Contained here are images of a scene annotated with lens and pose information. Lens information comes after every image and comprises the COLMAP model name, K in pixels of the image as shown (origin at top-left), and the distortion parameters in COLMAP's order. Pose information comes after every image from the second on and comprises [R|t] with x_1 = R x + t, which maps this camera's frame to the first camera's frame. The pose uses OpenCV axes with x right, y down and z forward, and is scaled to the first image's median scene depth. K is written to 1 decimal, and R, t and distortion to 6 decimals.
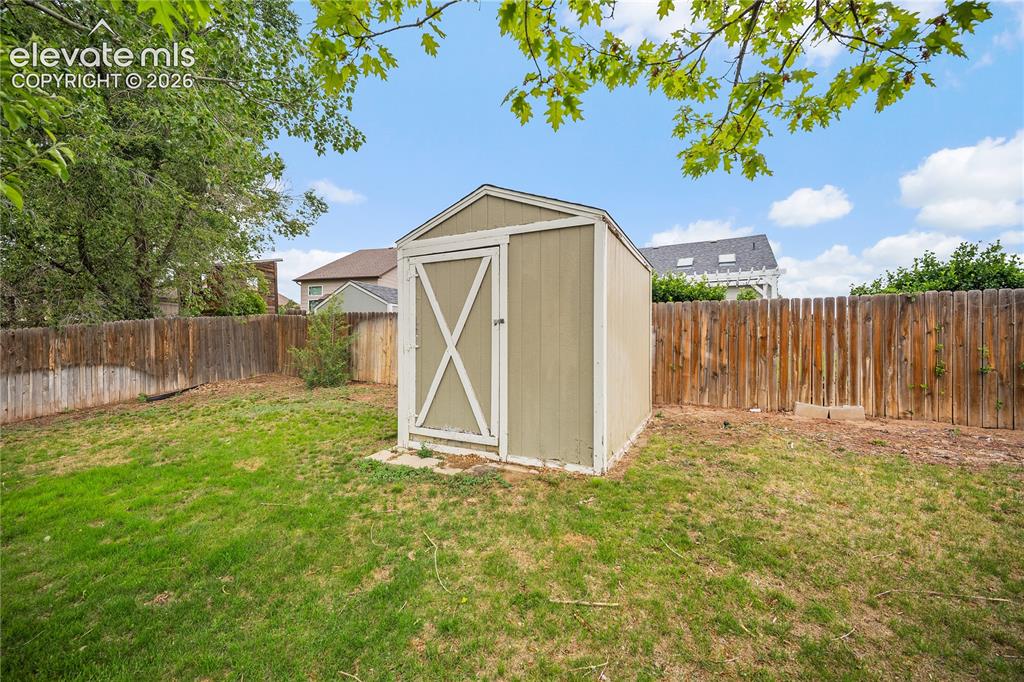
lens RADIAL K [[403.3, 0, 507.2], [0, 403.3, 338.8], [0, 0, 1]] dist [0.000310, 0.000072]
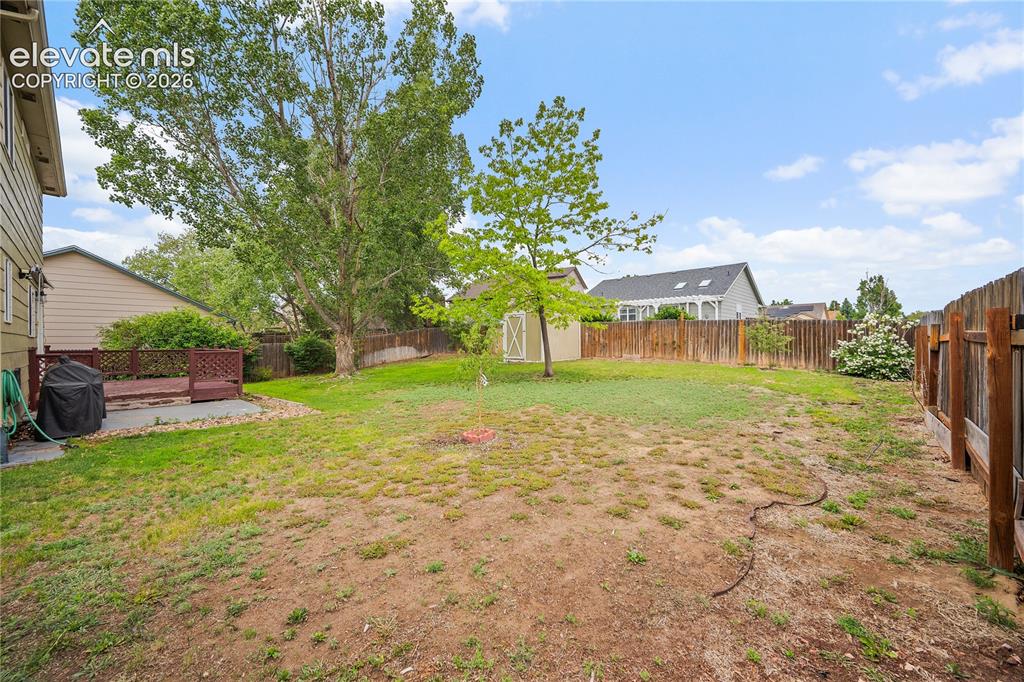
lens RADIAL K [[403.3, 0, 507.2], [0, 403.3, 338.8], [0, 0, 1]] dist [0.000310, 0.000072]
pose [[0.962576, -0.008111, -0.270889, 0.674437], [0.009499, 0.999948, 0.003814, 0.015553], [0.270844, -0.006244, 0.962603, -2.230671]]
